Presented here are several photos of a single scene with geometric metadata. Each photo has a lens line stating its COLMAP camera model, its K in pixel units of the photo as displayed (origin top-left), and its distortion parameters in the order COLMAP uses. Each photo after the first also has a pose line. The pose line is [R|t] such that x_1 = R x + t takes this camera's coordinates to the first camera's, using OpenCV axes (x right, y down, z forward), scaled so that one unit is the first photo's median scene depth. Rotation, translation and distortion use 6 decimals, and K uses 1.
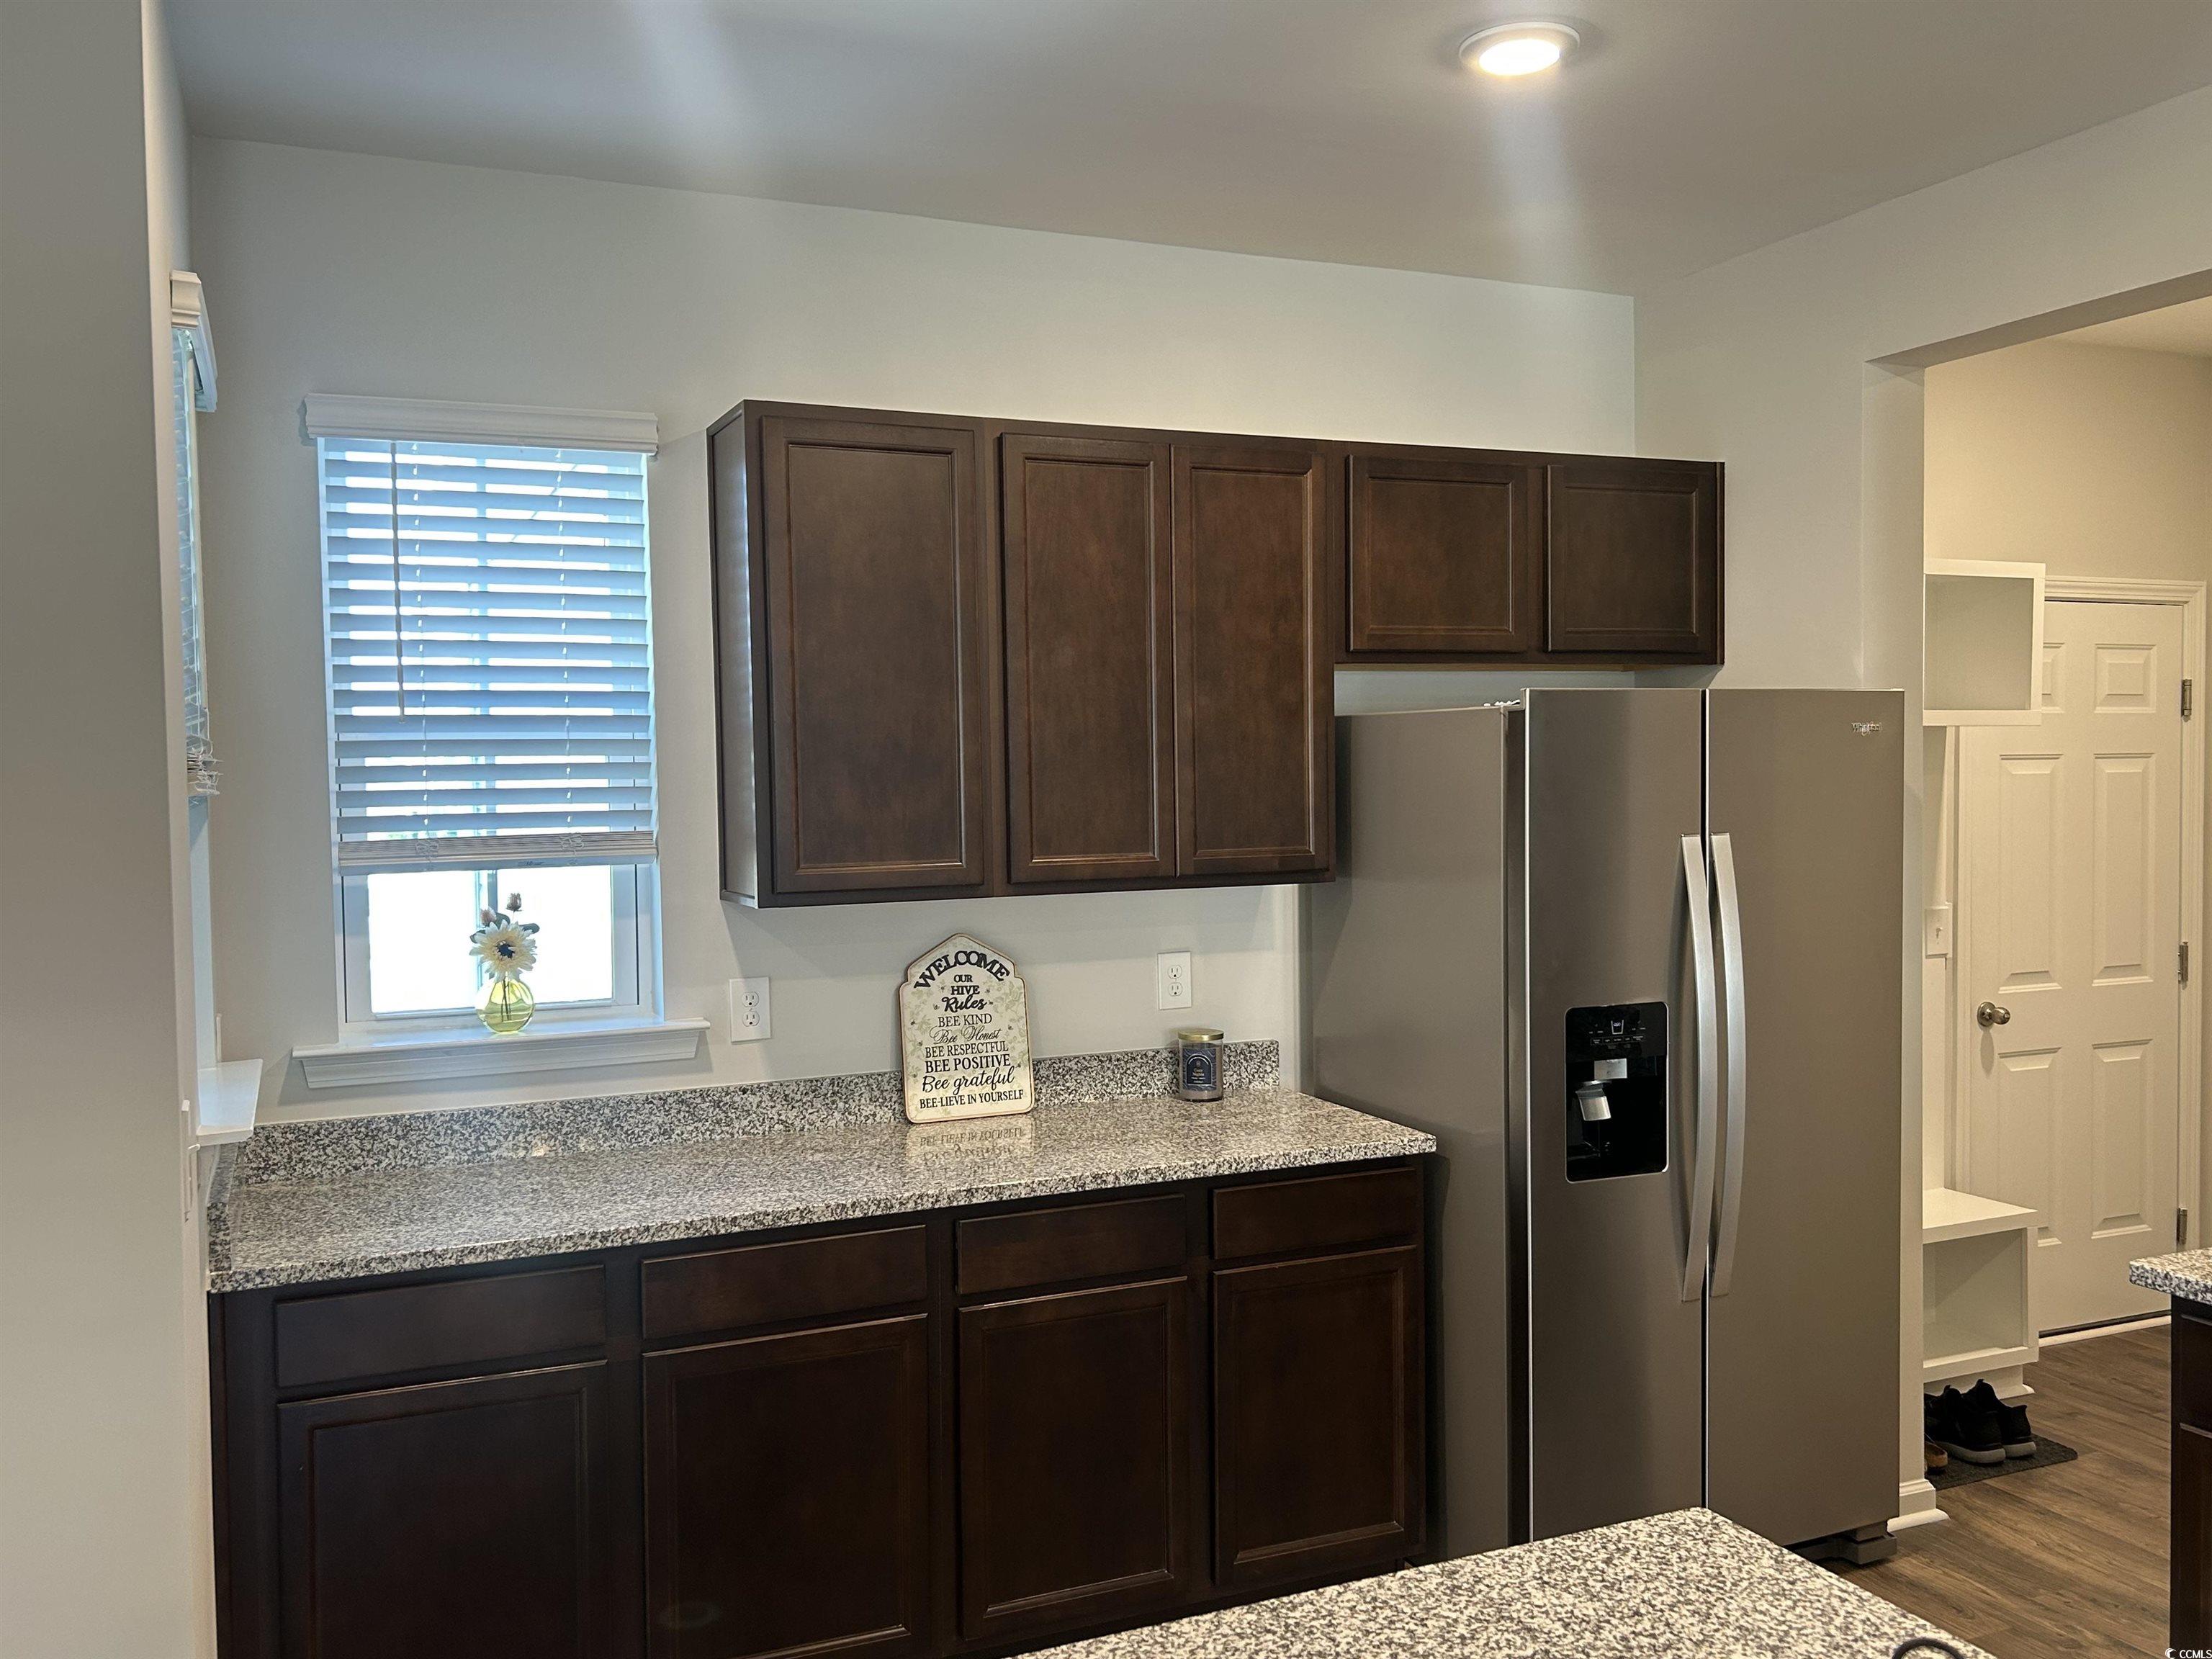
lens RADIAL K [[1810.6, 0, 1100.3], [0, 1810.6, 837.4], [0, 0, 1]] dist [0.065098, -0.084509]
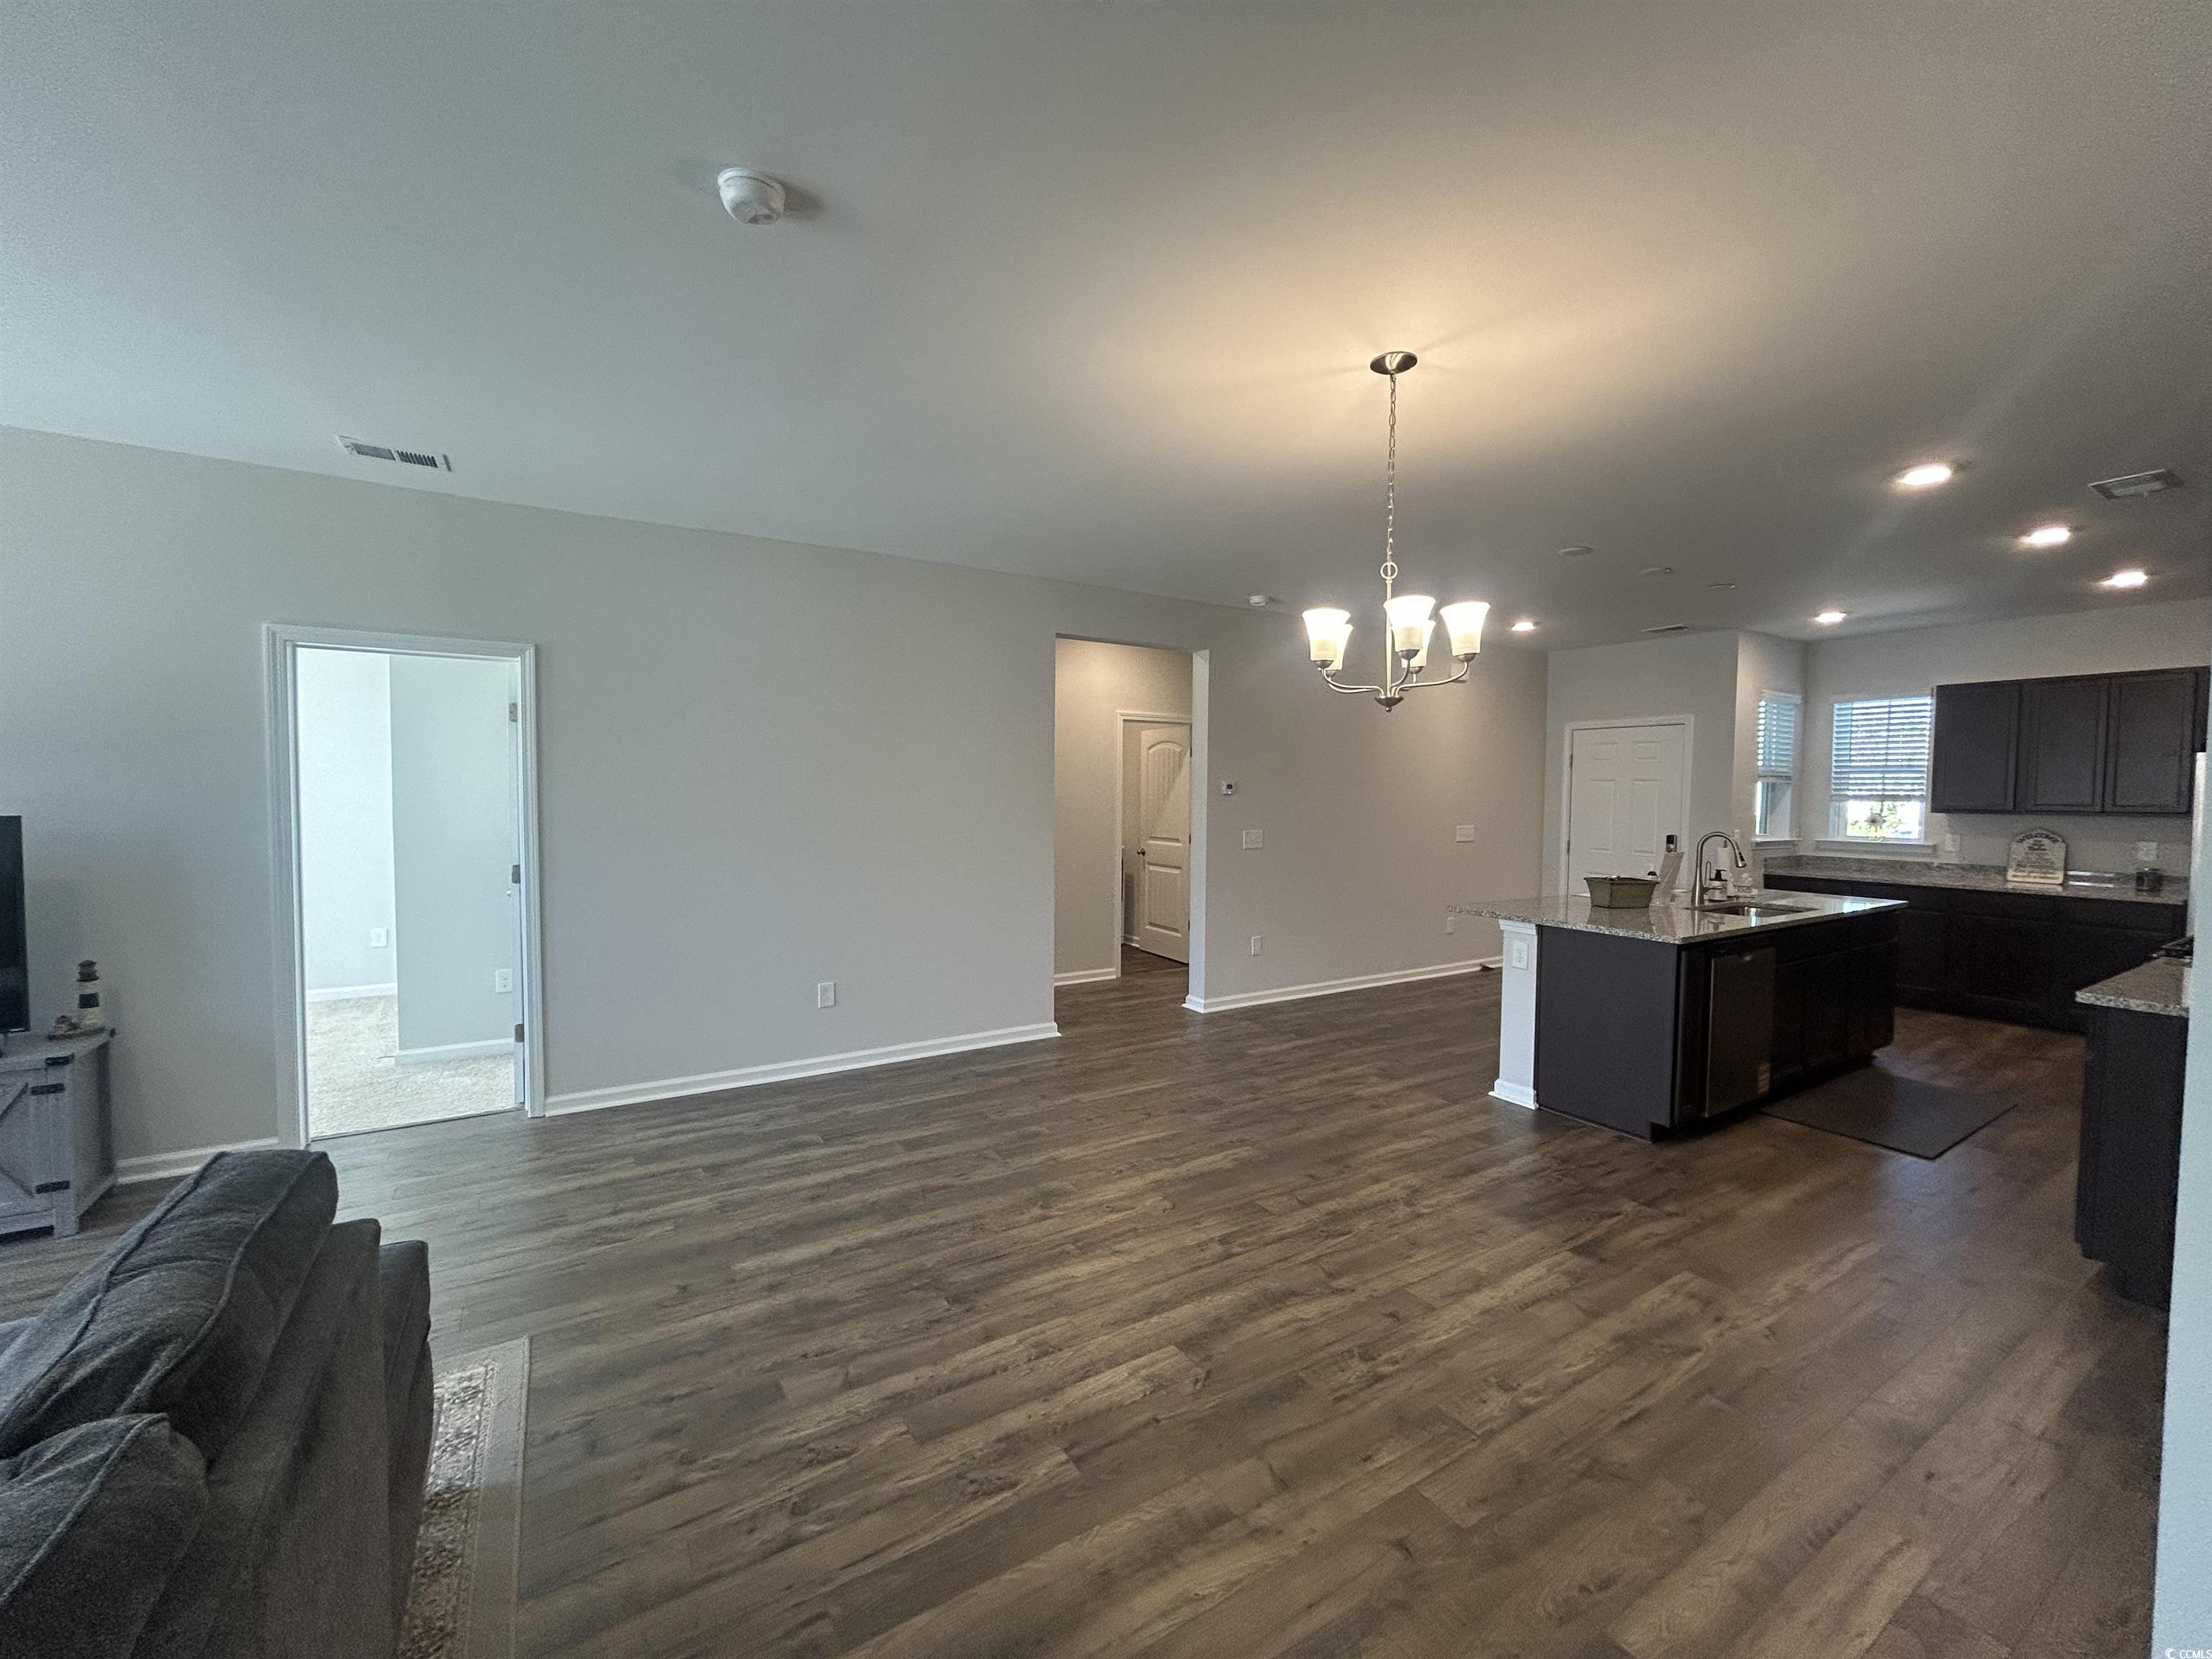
lens RADIAL K [[868.1, 0, 1106.8], [0, 868.1, 820.7], [0, 0, 1]] dist [-0.003593, -0.000649]
pose [[0.128968, 0.053800, -0.990188, 1.316478], [-0.043988, 0.997855, 0.048487, 0.039155], [0.990673, 0.037303, 0.131058, -0.936276]]
